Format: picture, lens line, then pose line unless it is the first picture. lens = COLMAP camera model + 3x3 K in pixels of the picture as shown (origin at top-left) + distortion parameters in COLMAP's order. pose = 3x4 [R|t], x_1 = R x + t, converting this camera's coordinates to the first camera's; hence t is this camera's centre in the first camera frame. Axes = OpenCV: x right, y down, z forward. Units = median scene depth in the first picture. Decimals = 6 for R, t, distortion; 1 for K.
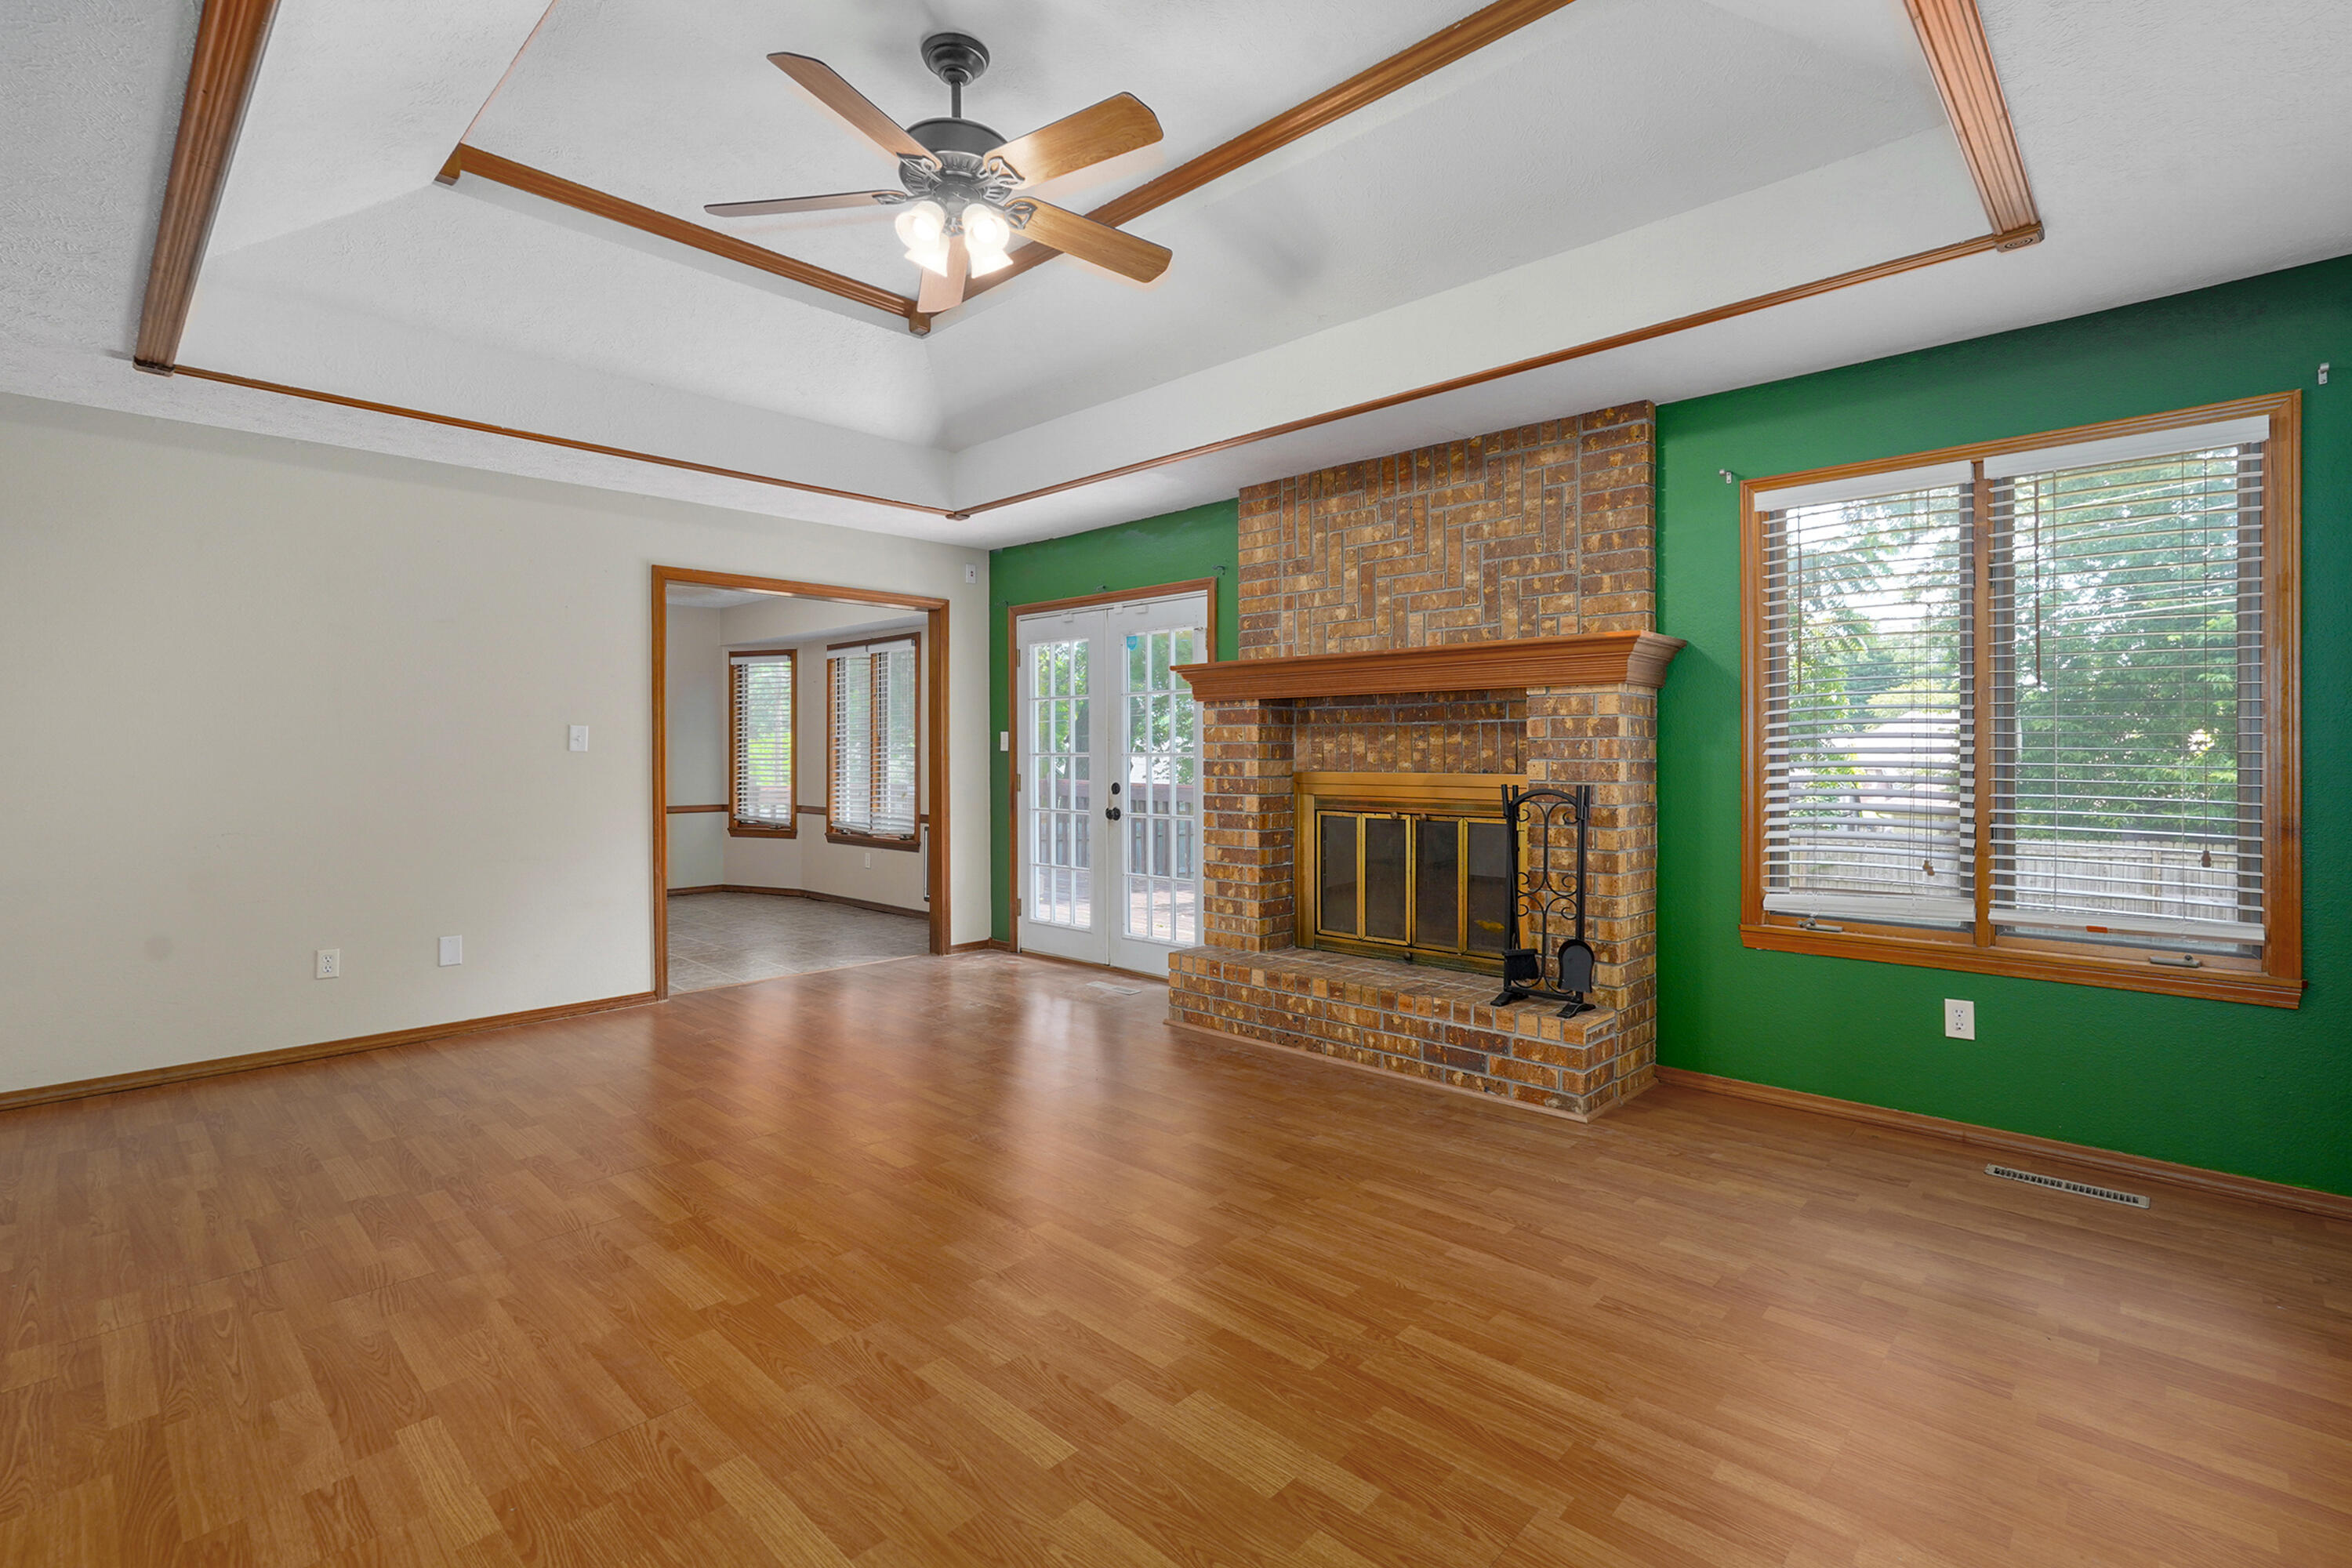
lens RADIAL K [[1090.4, 0, 1156.2], [0, 1090.4, 742.3], [0, 0, 1]] dist [-0.011361, 0.005768]
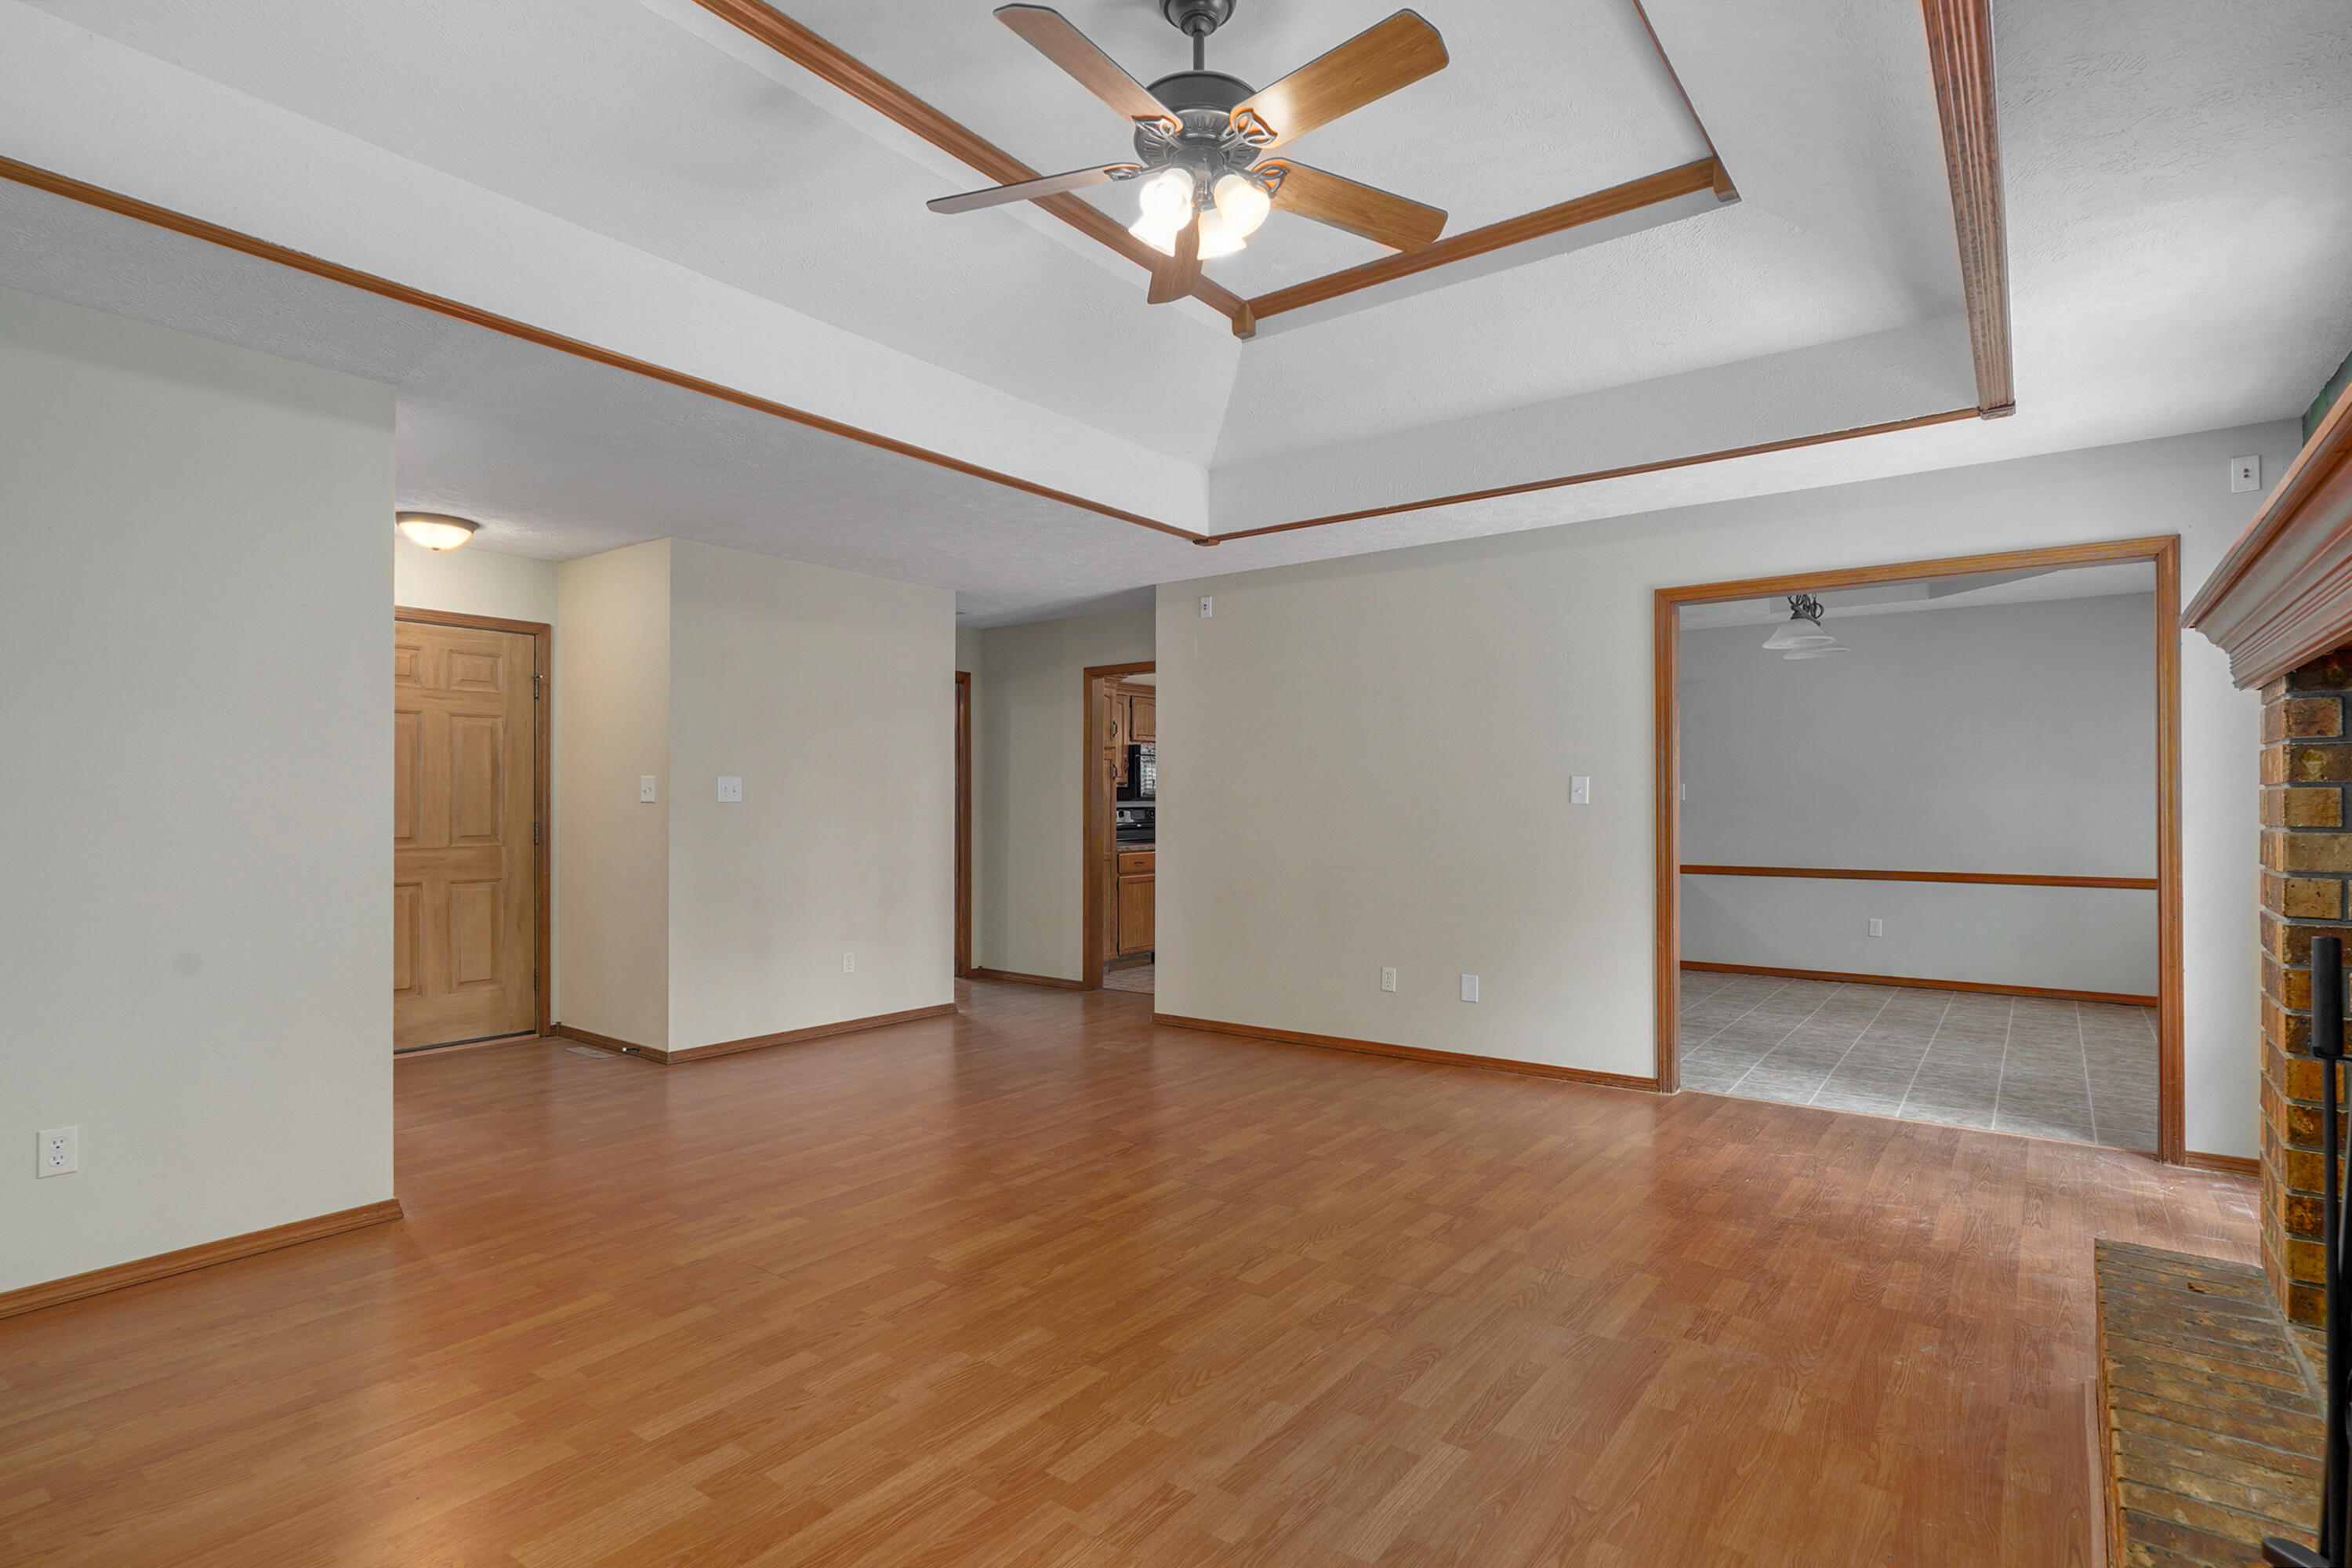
lens RADIAL K [[1166.3, 0, 1150.6], [0, 1166.3, 804.1], [0, 0, 1]] dist [-0.013809, 0.003973]
pose [[0.114478, 0.003171, -0.993421, 0.516659], [0.010625, 0.999934, 0.004416, -0.000111], [0.993369, -0.011060, 0.114437, 0.613377]]
